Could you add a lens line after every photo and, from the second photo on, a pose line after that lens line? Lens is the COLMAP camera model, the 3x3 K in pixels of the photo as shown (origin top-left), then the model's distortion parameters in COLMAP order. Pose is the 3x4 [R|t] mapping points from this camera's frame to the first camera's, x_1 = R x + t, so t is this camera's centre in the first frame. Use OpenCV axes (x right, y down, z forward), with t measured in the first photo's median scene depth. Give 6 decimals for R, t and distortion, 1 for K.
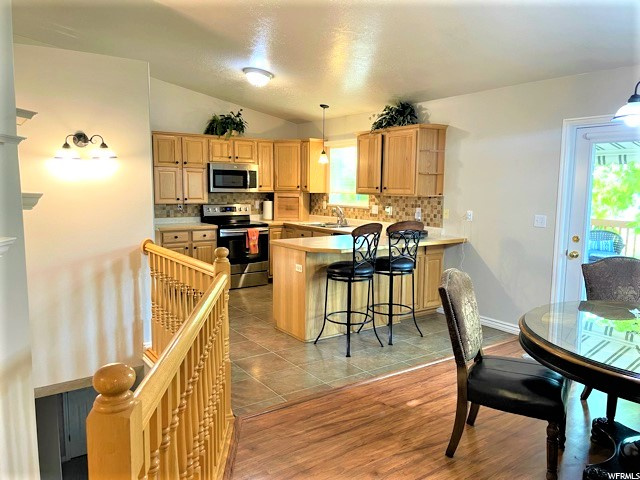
lens RADIAL K [[484.7, 0, 319.6], [0, 484.7, 242.6], [0, 0, 1]] dist [0.031225, -0.001582]
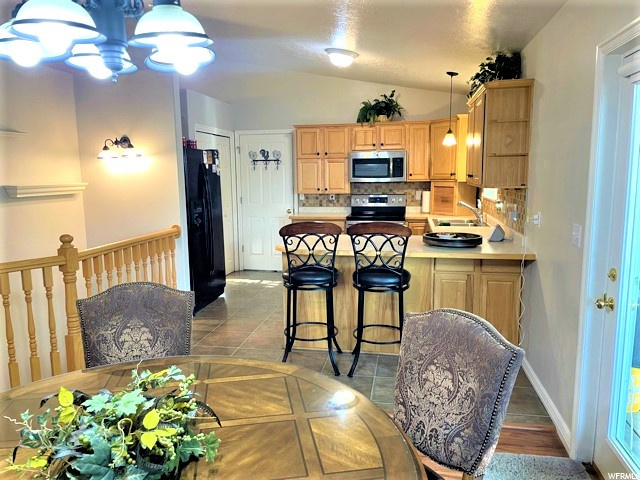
lens RADIAL K [[484.7, 0, 317.5], [0, 484.7, 240.7], [0, 0, 1]] dist [0.031225, -0.001582]
pose [[0.675362, 0.080486, -0.733081, 0.466328], [-0.063215, 0.996686, 0.051190, -0.032603], [0.734772, 0.011770, 0.678212, 0.293956]]
